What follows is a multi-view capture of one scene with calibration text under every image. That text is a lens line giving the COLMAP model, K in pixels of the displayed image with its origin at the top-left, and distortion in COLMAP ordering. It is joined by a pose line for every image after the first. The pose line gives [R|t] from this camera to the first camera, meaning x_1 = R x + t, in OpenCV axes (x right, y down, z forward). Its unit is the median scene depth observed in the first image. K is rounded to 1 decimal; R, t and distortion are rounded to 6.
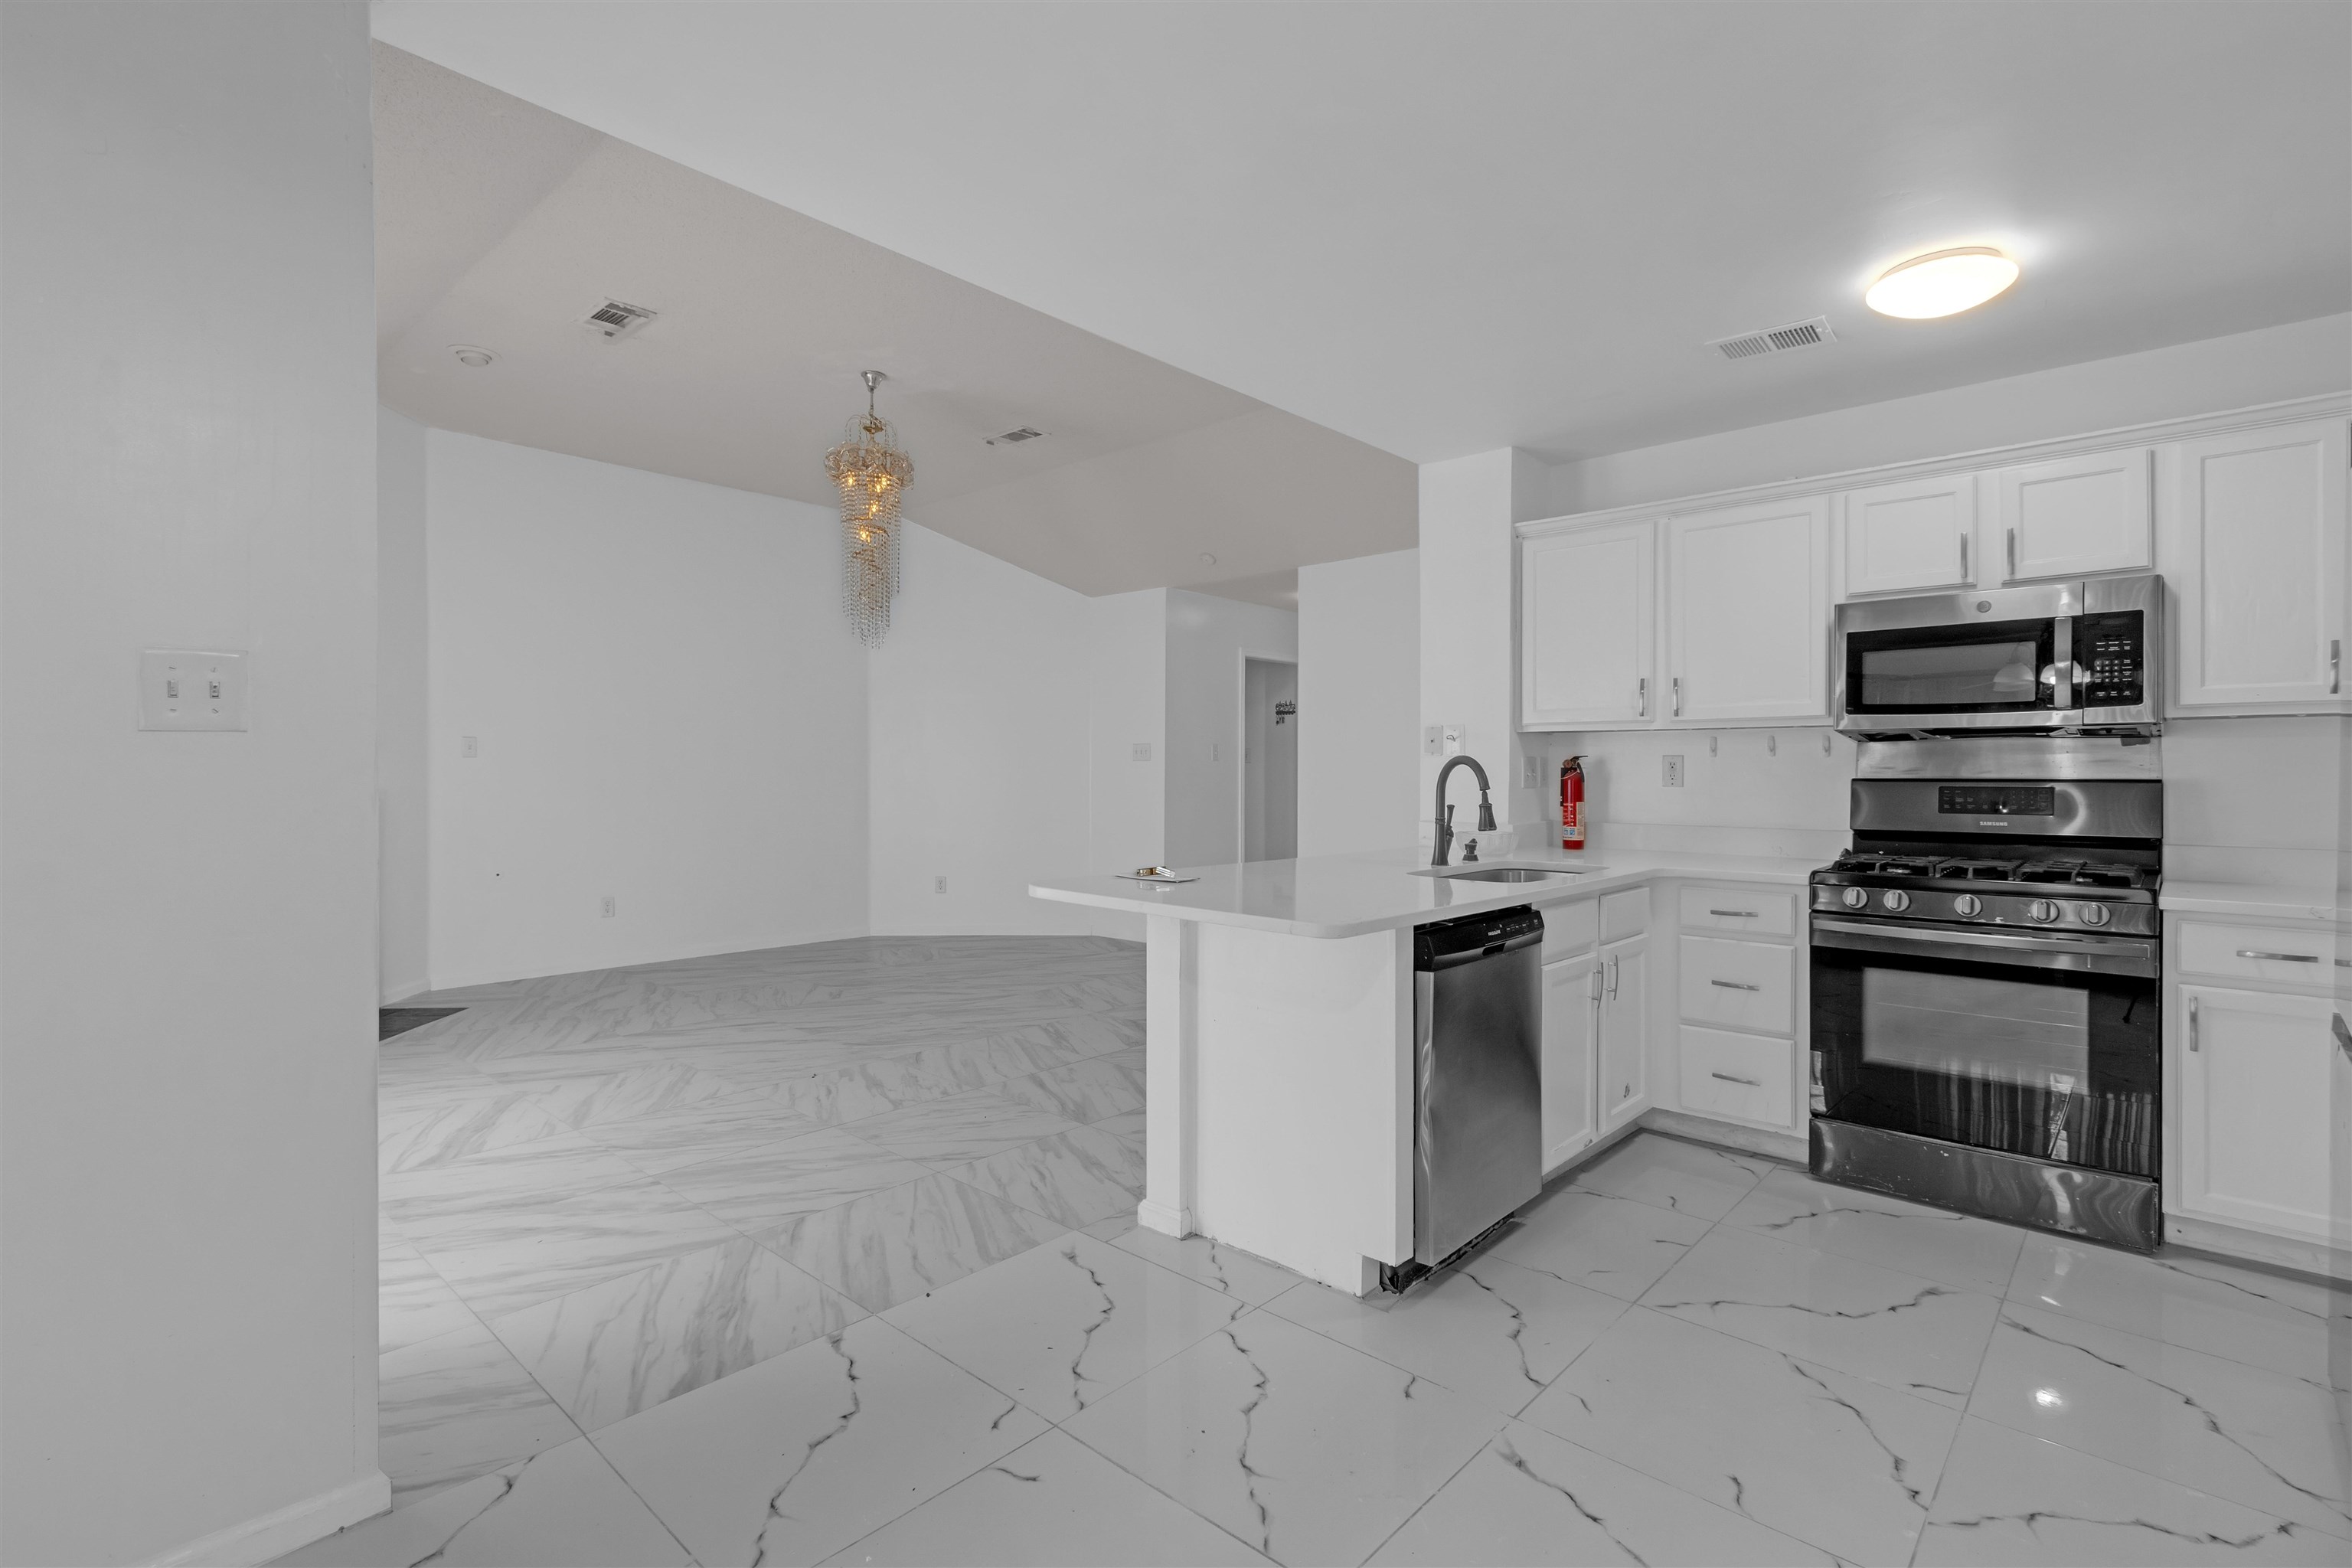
lens RADIAL K [[1110.4, 0, 1176.0], [0, 1110.4, 784.0], [0, 0, 1]] dist [-0.000764, -0.000342]
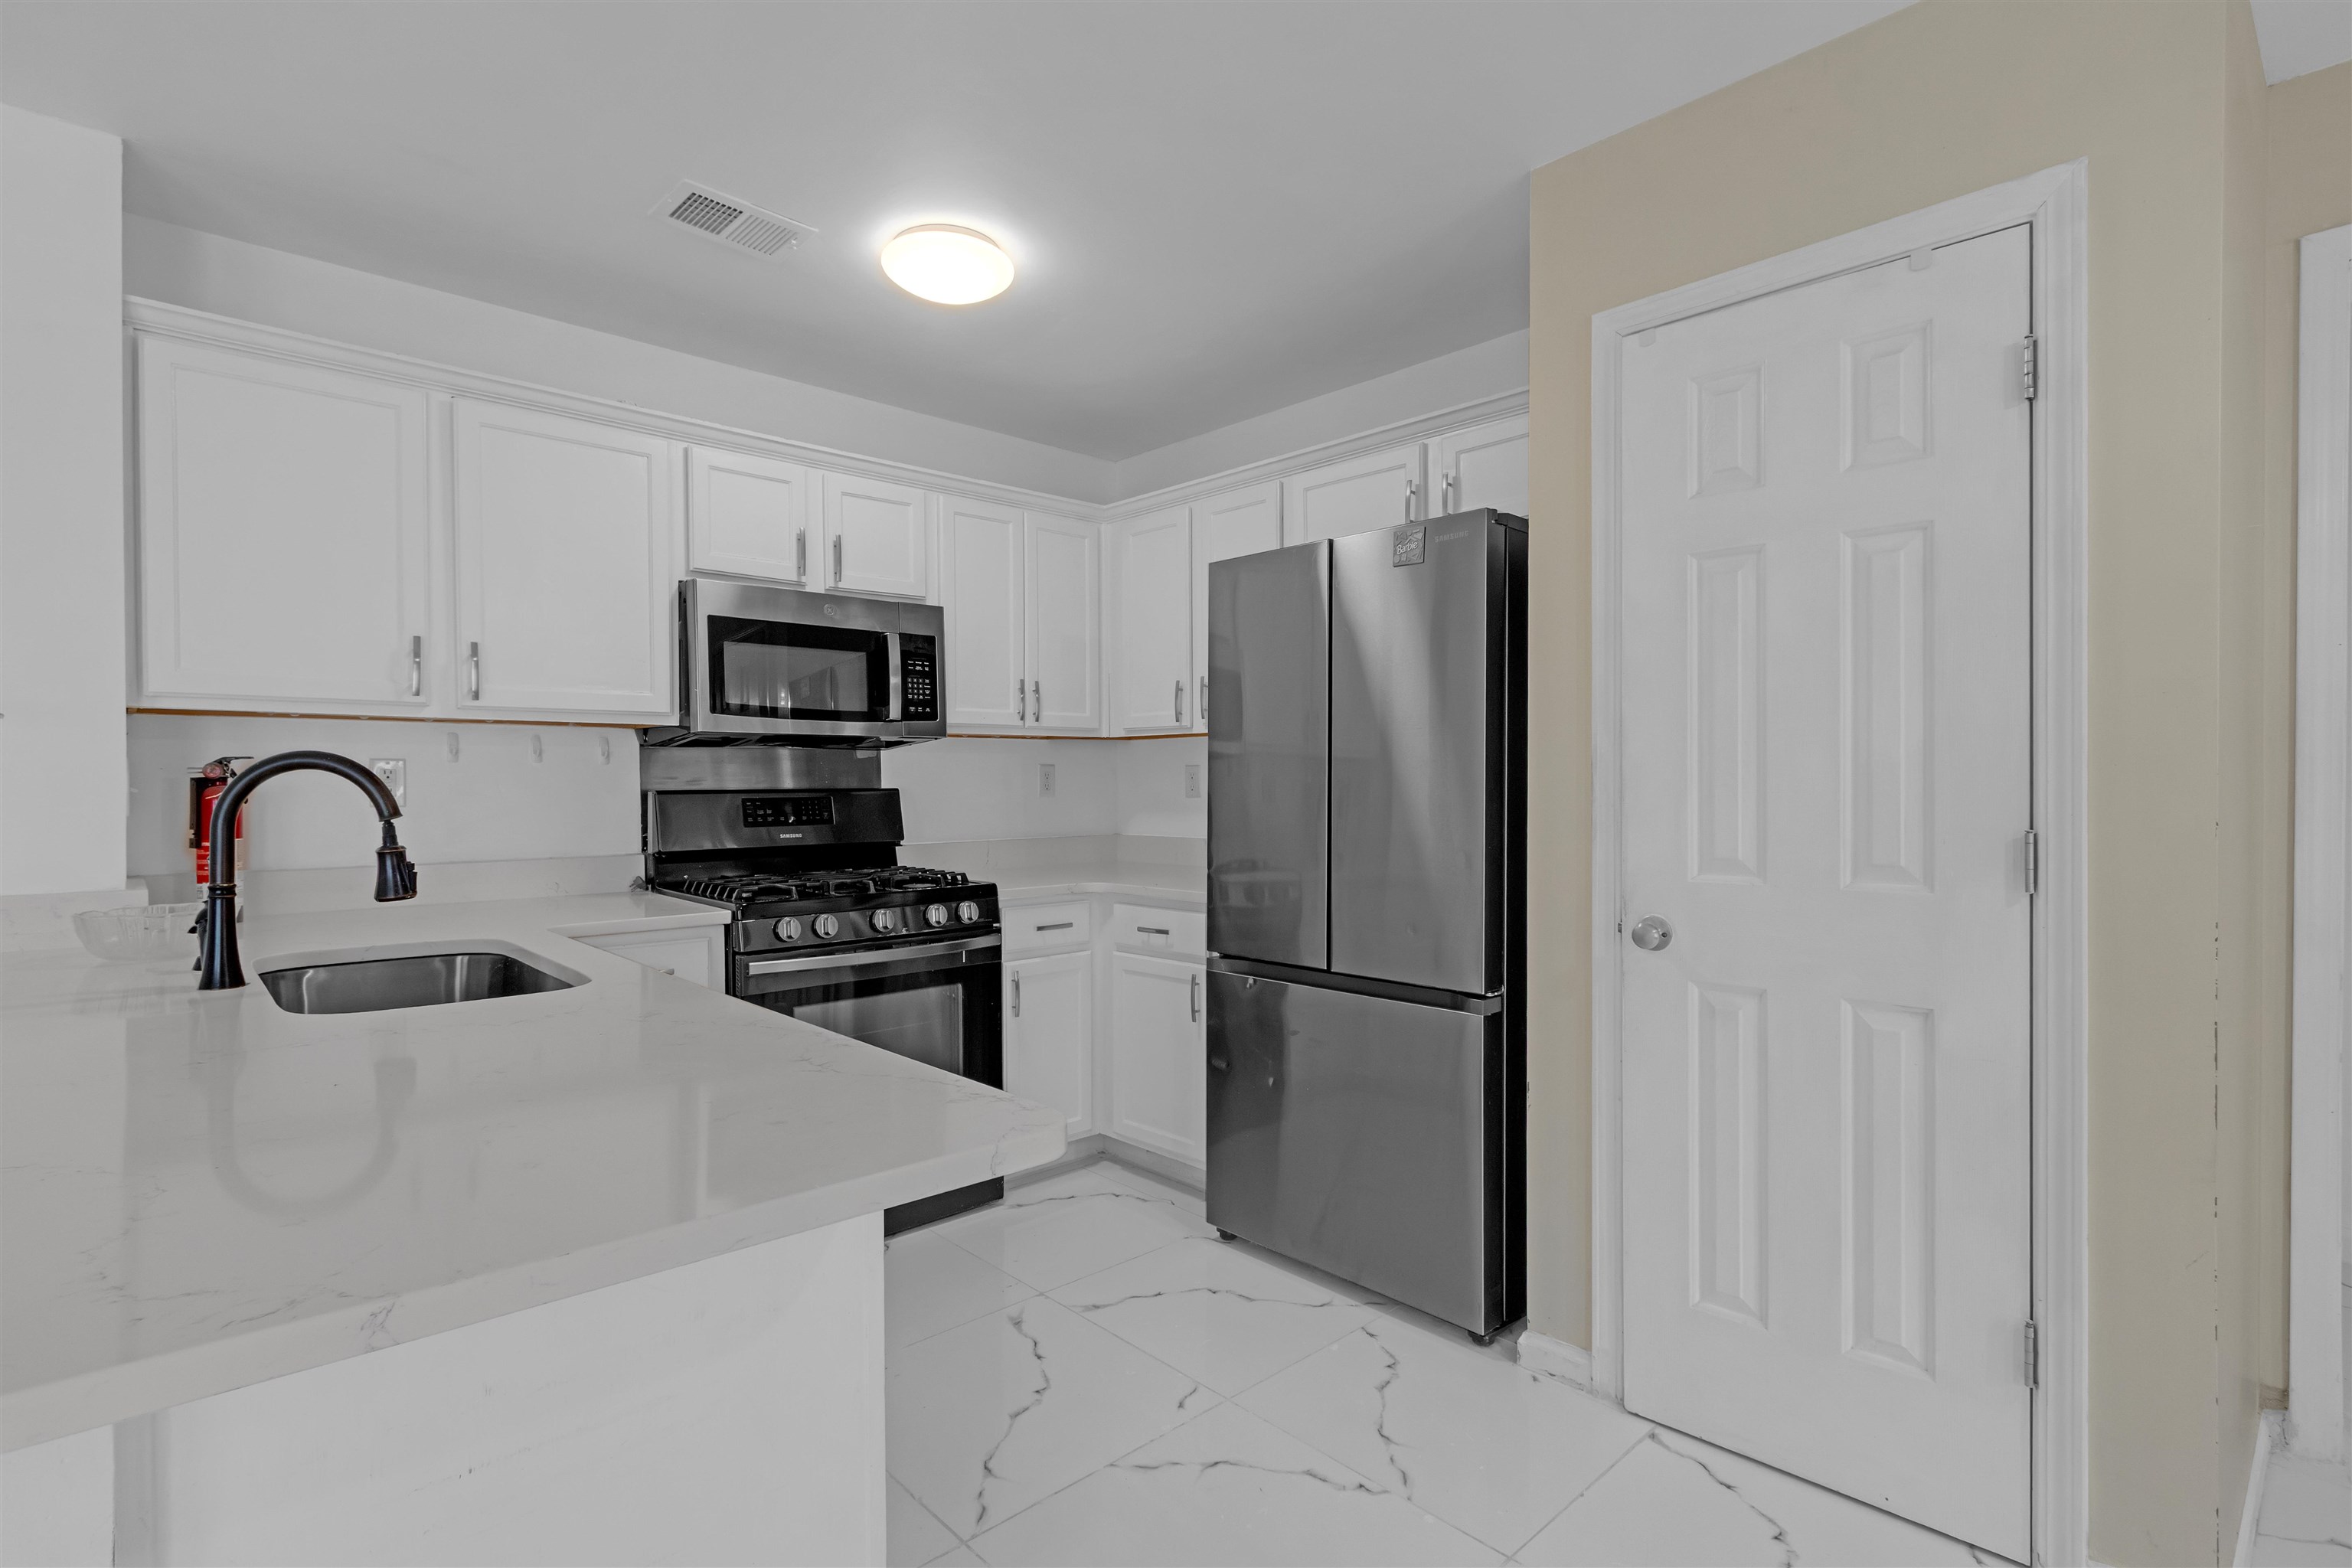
lens RADIAL K [[1099.9, 0, 1173.1], [0, 1099.9, 793.8], [0, 0, 1]] dist [0.015515, 0.000005]
pose [[0.093888, -0.012184, 0.995508, -0.195162], [0.018100, 0.999781, 0.010530, -0.004917], [-0.995418, 0.017030, 0.094088, 0.597878]]
